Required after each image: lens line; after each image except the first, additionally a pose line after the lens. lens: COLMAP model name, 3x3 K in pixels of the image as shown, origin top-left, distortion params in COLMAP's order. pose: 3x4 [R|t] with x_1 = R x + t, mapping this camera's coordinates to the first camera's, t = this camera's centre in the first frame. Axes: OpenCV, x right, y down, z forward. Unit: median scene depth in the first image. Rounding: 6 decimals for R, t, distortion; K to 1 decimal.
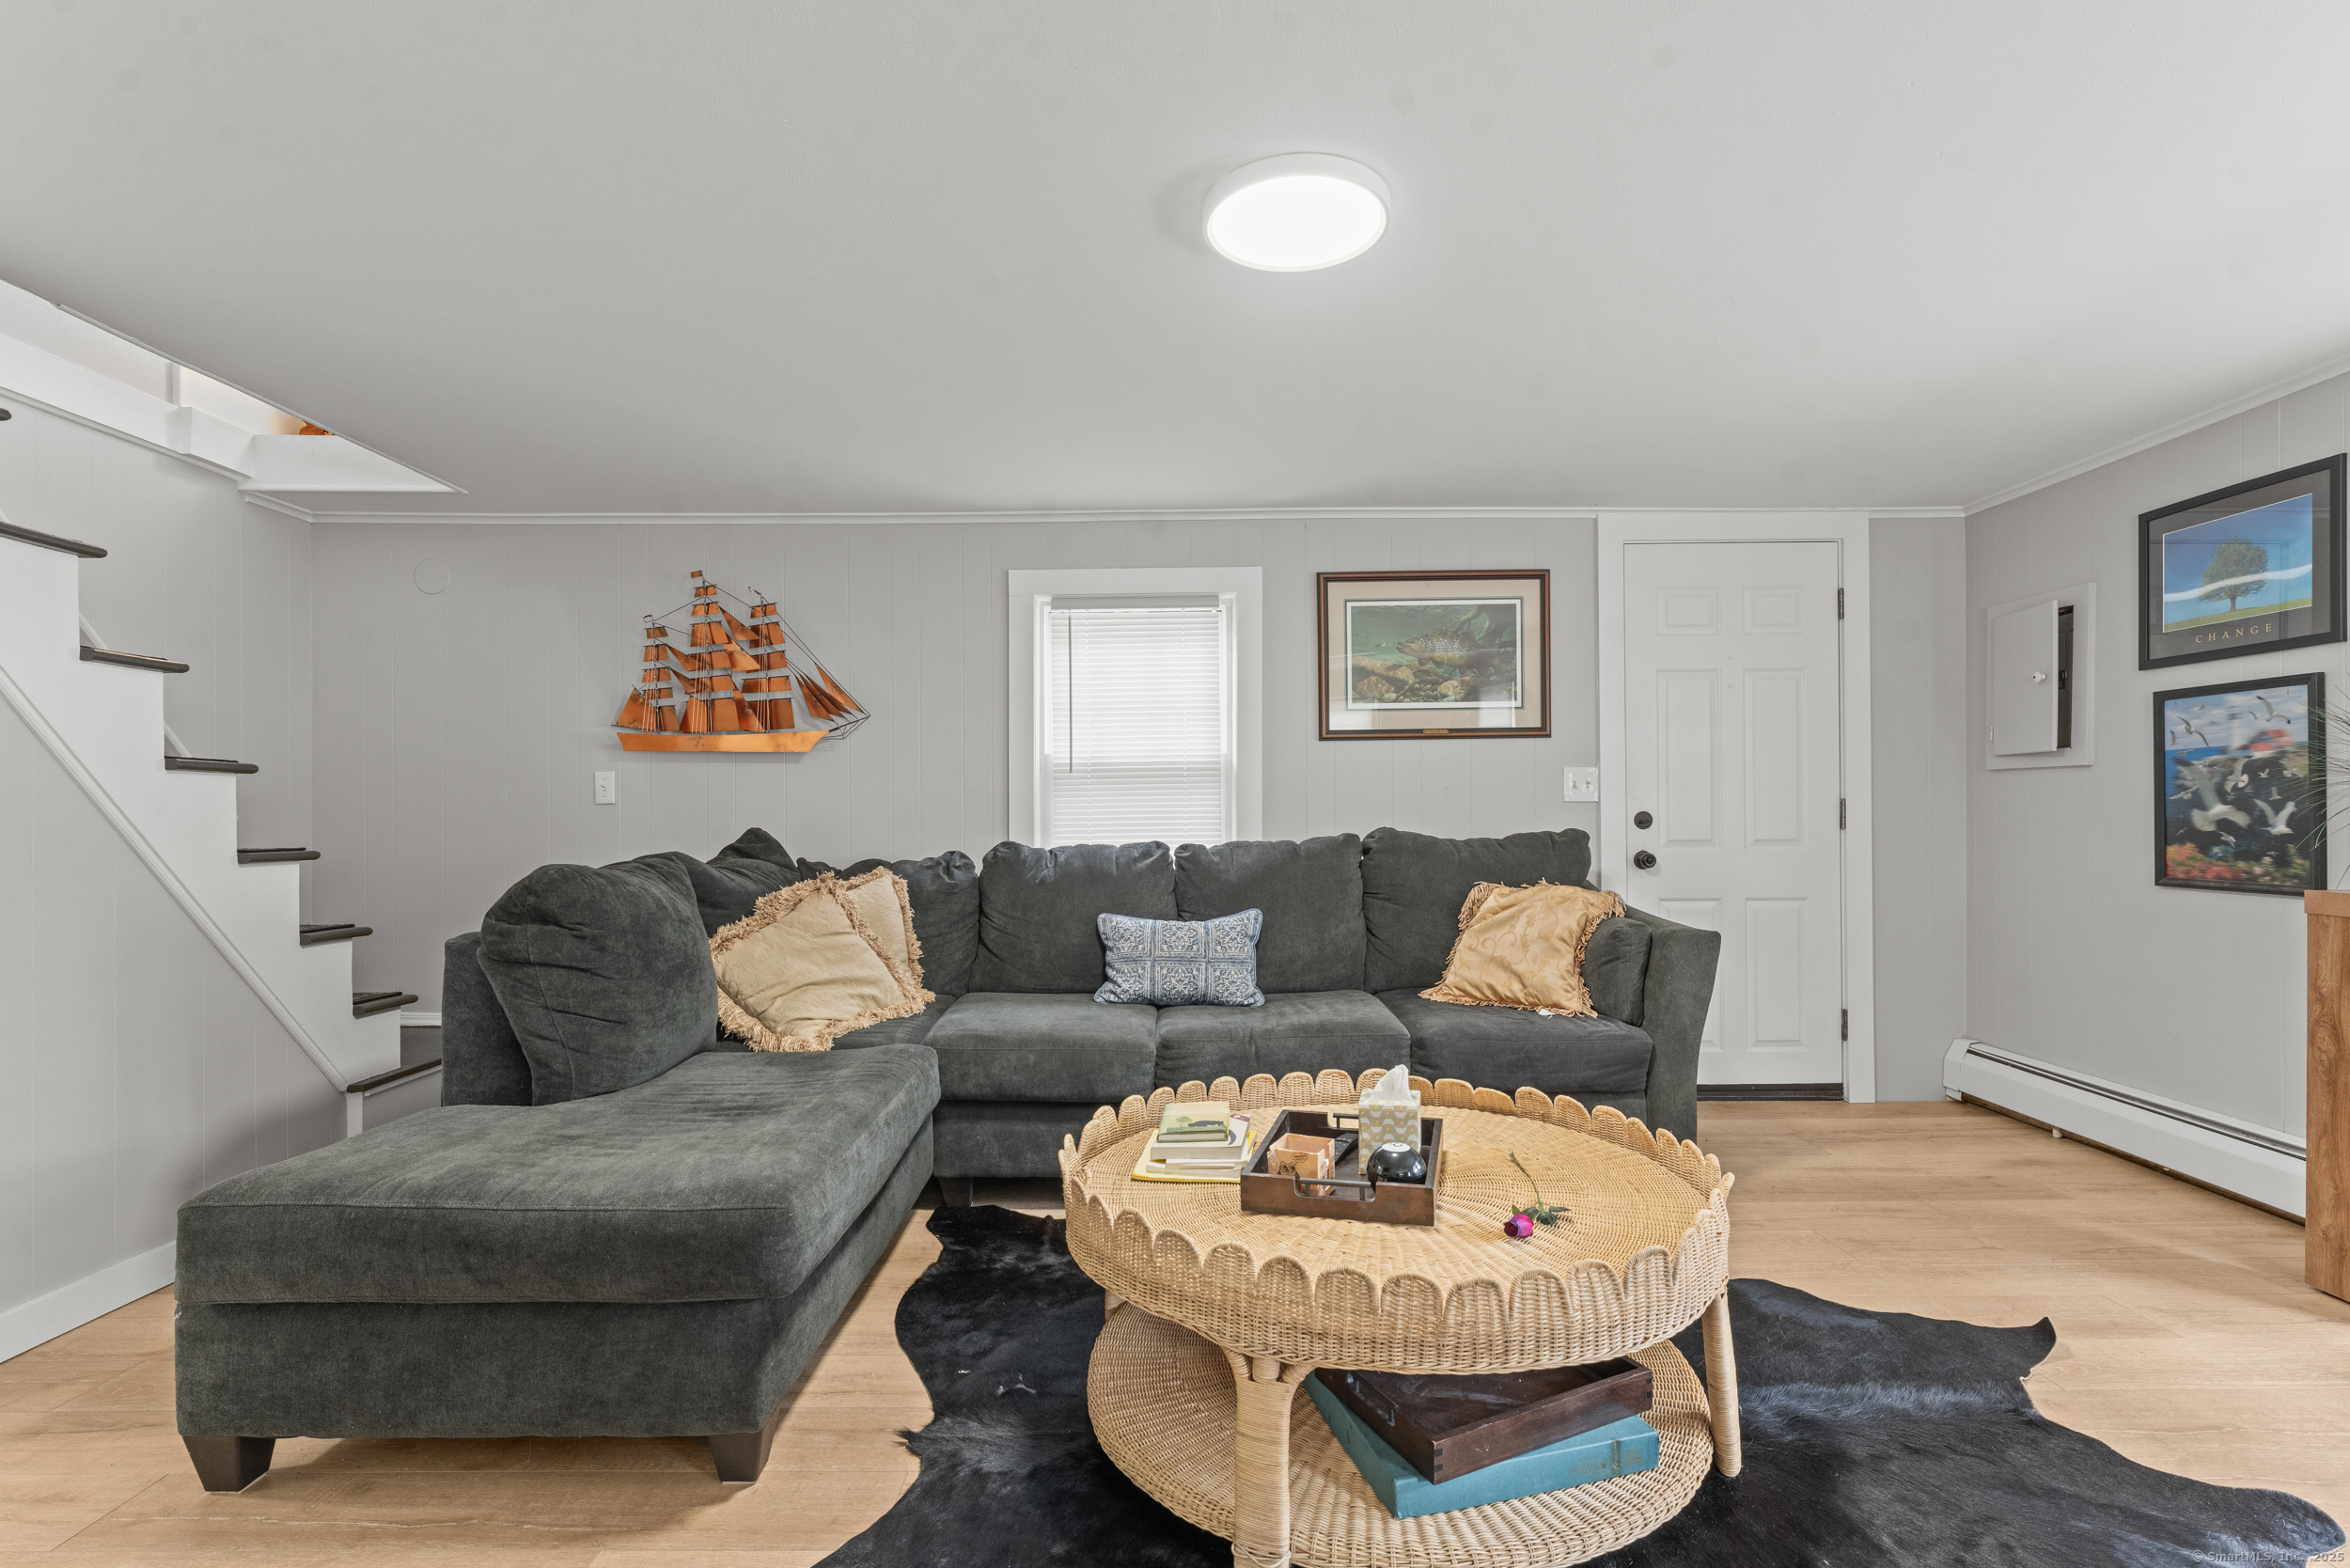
lens RADIAL K [[1063.0, 0, 1171.9], [0, 1063.0, 793.0], [0, 0, 1]] dist [0.000618, -0.001601]
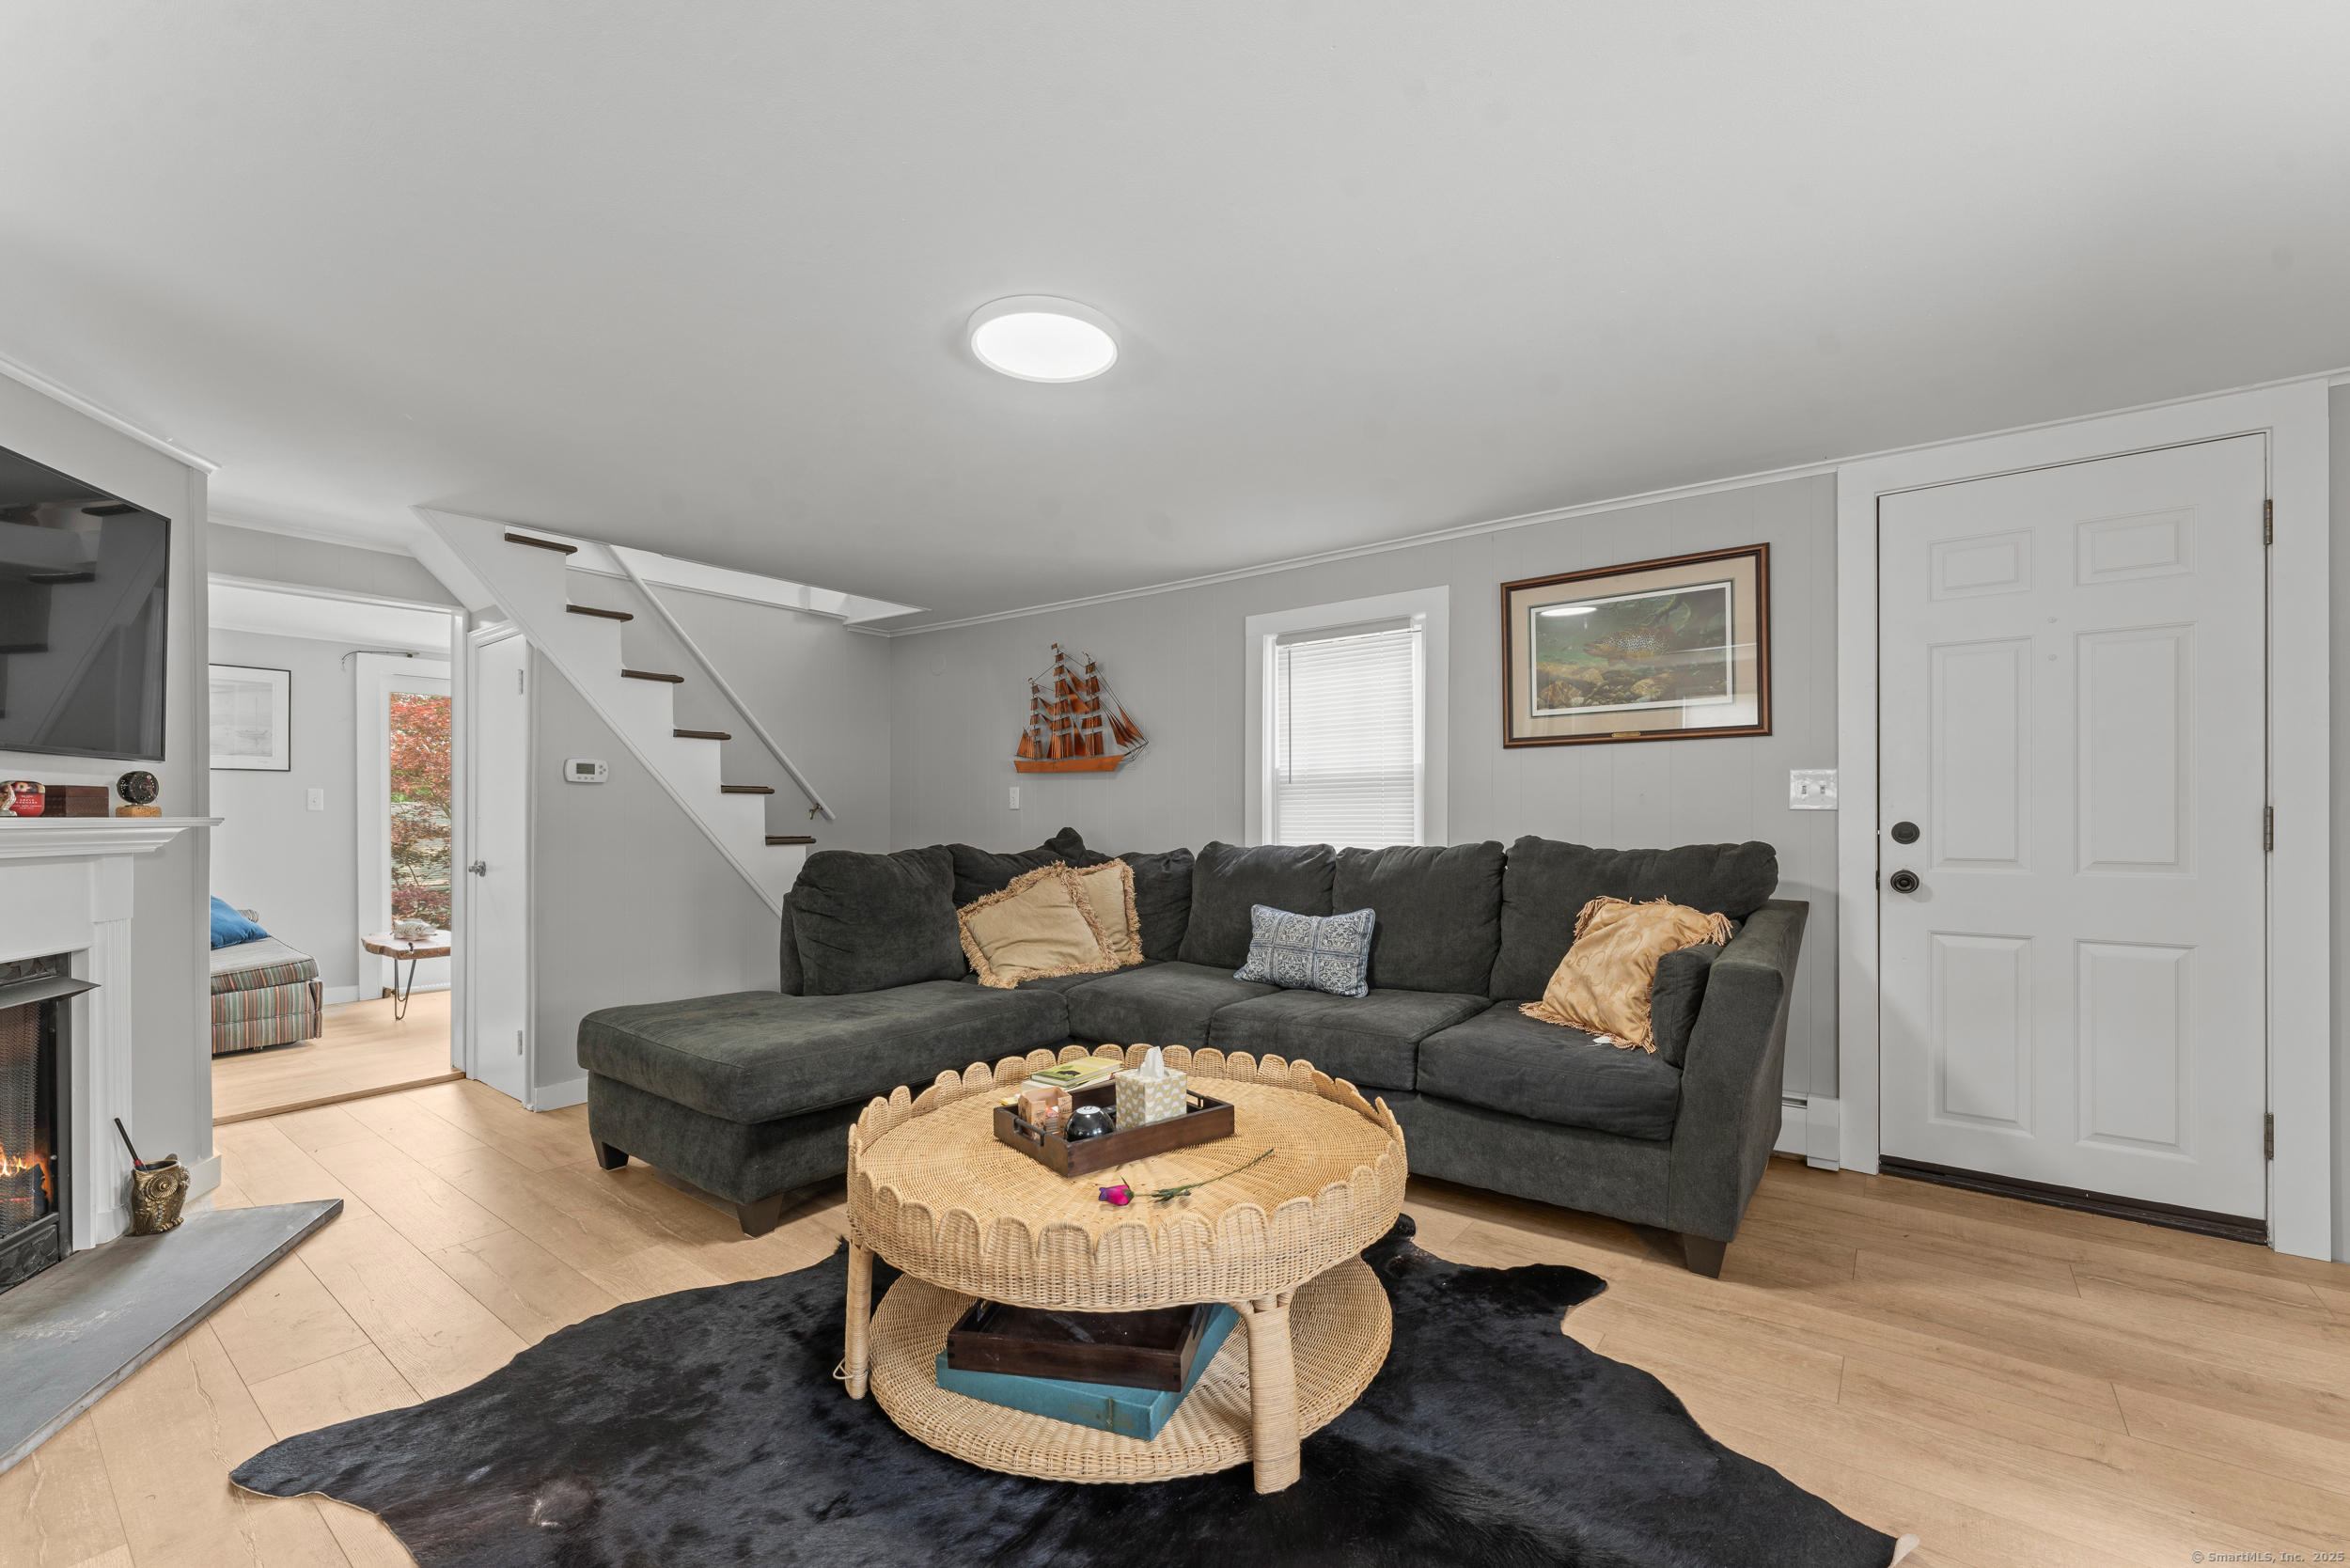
lens RADIAL K [[922.8, 0, 1170.6], [0, 922.8, 794.6], [0, 0, 1]] dist [0.002602, -0.000025]
pose [[0.812007, -0.006949, -0.583606, 0.432655], [0.007821, 0.999969, -0.001024, -0.007838], [0.583595, -0.003733, 0.812036, 0.107842]]
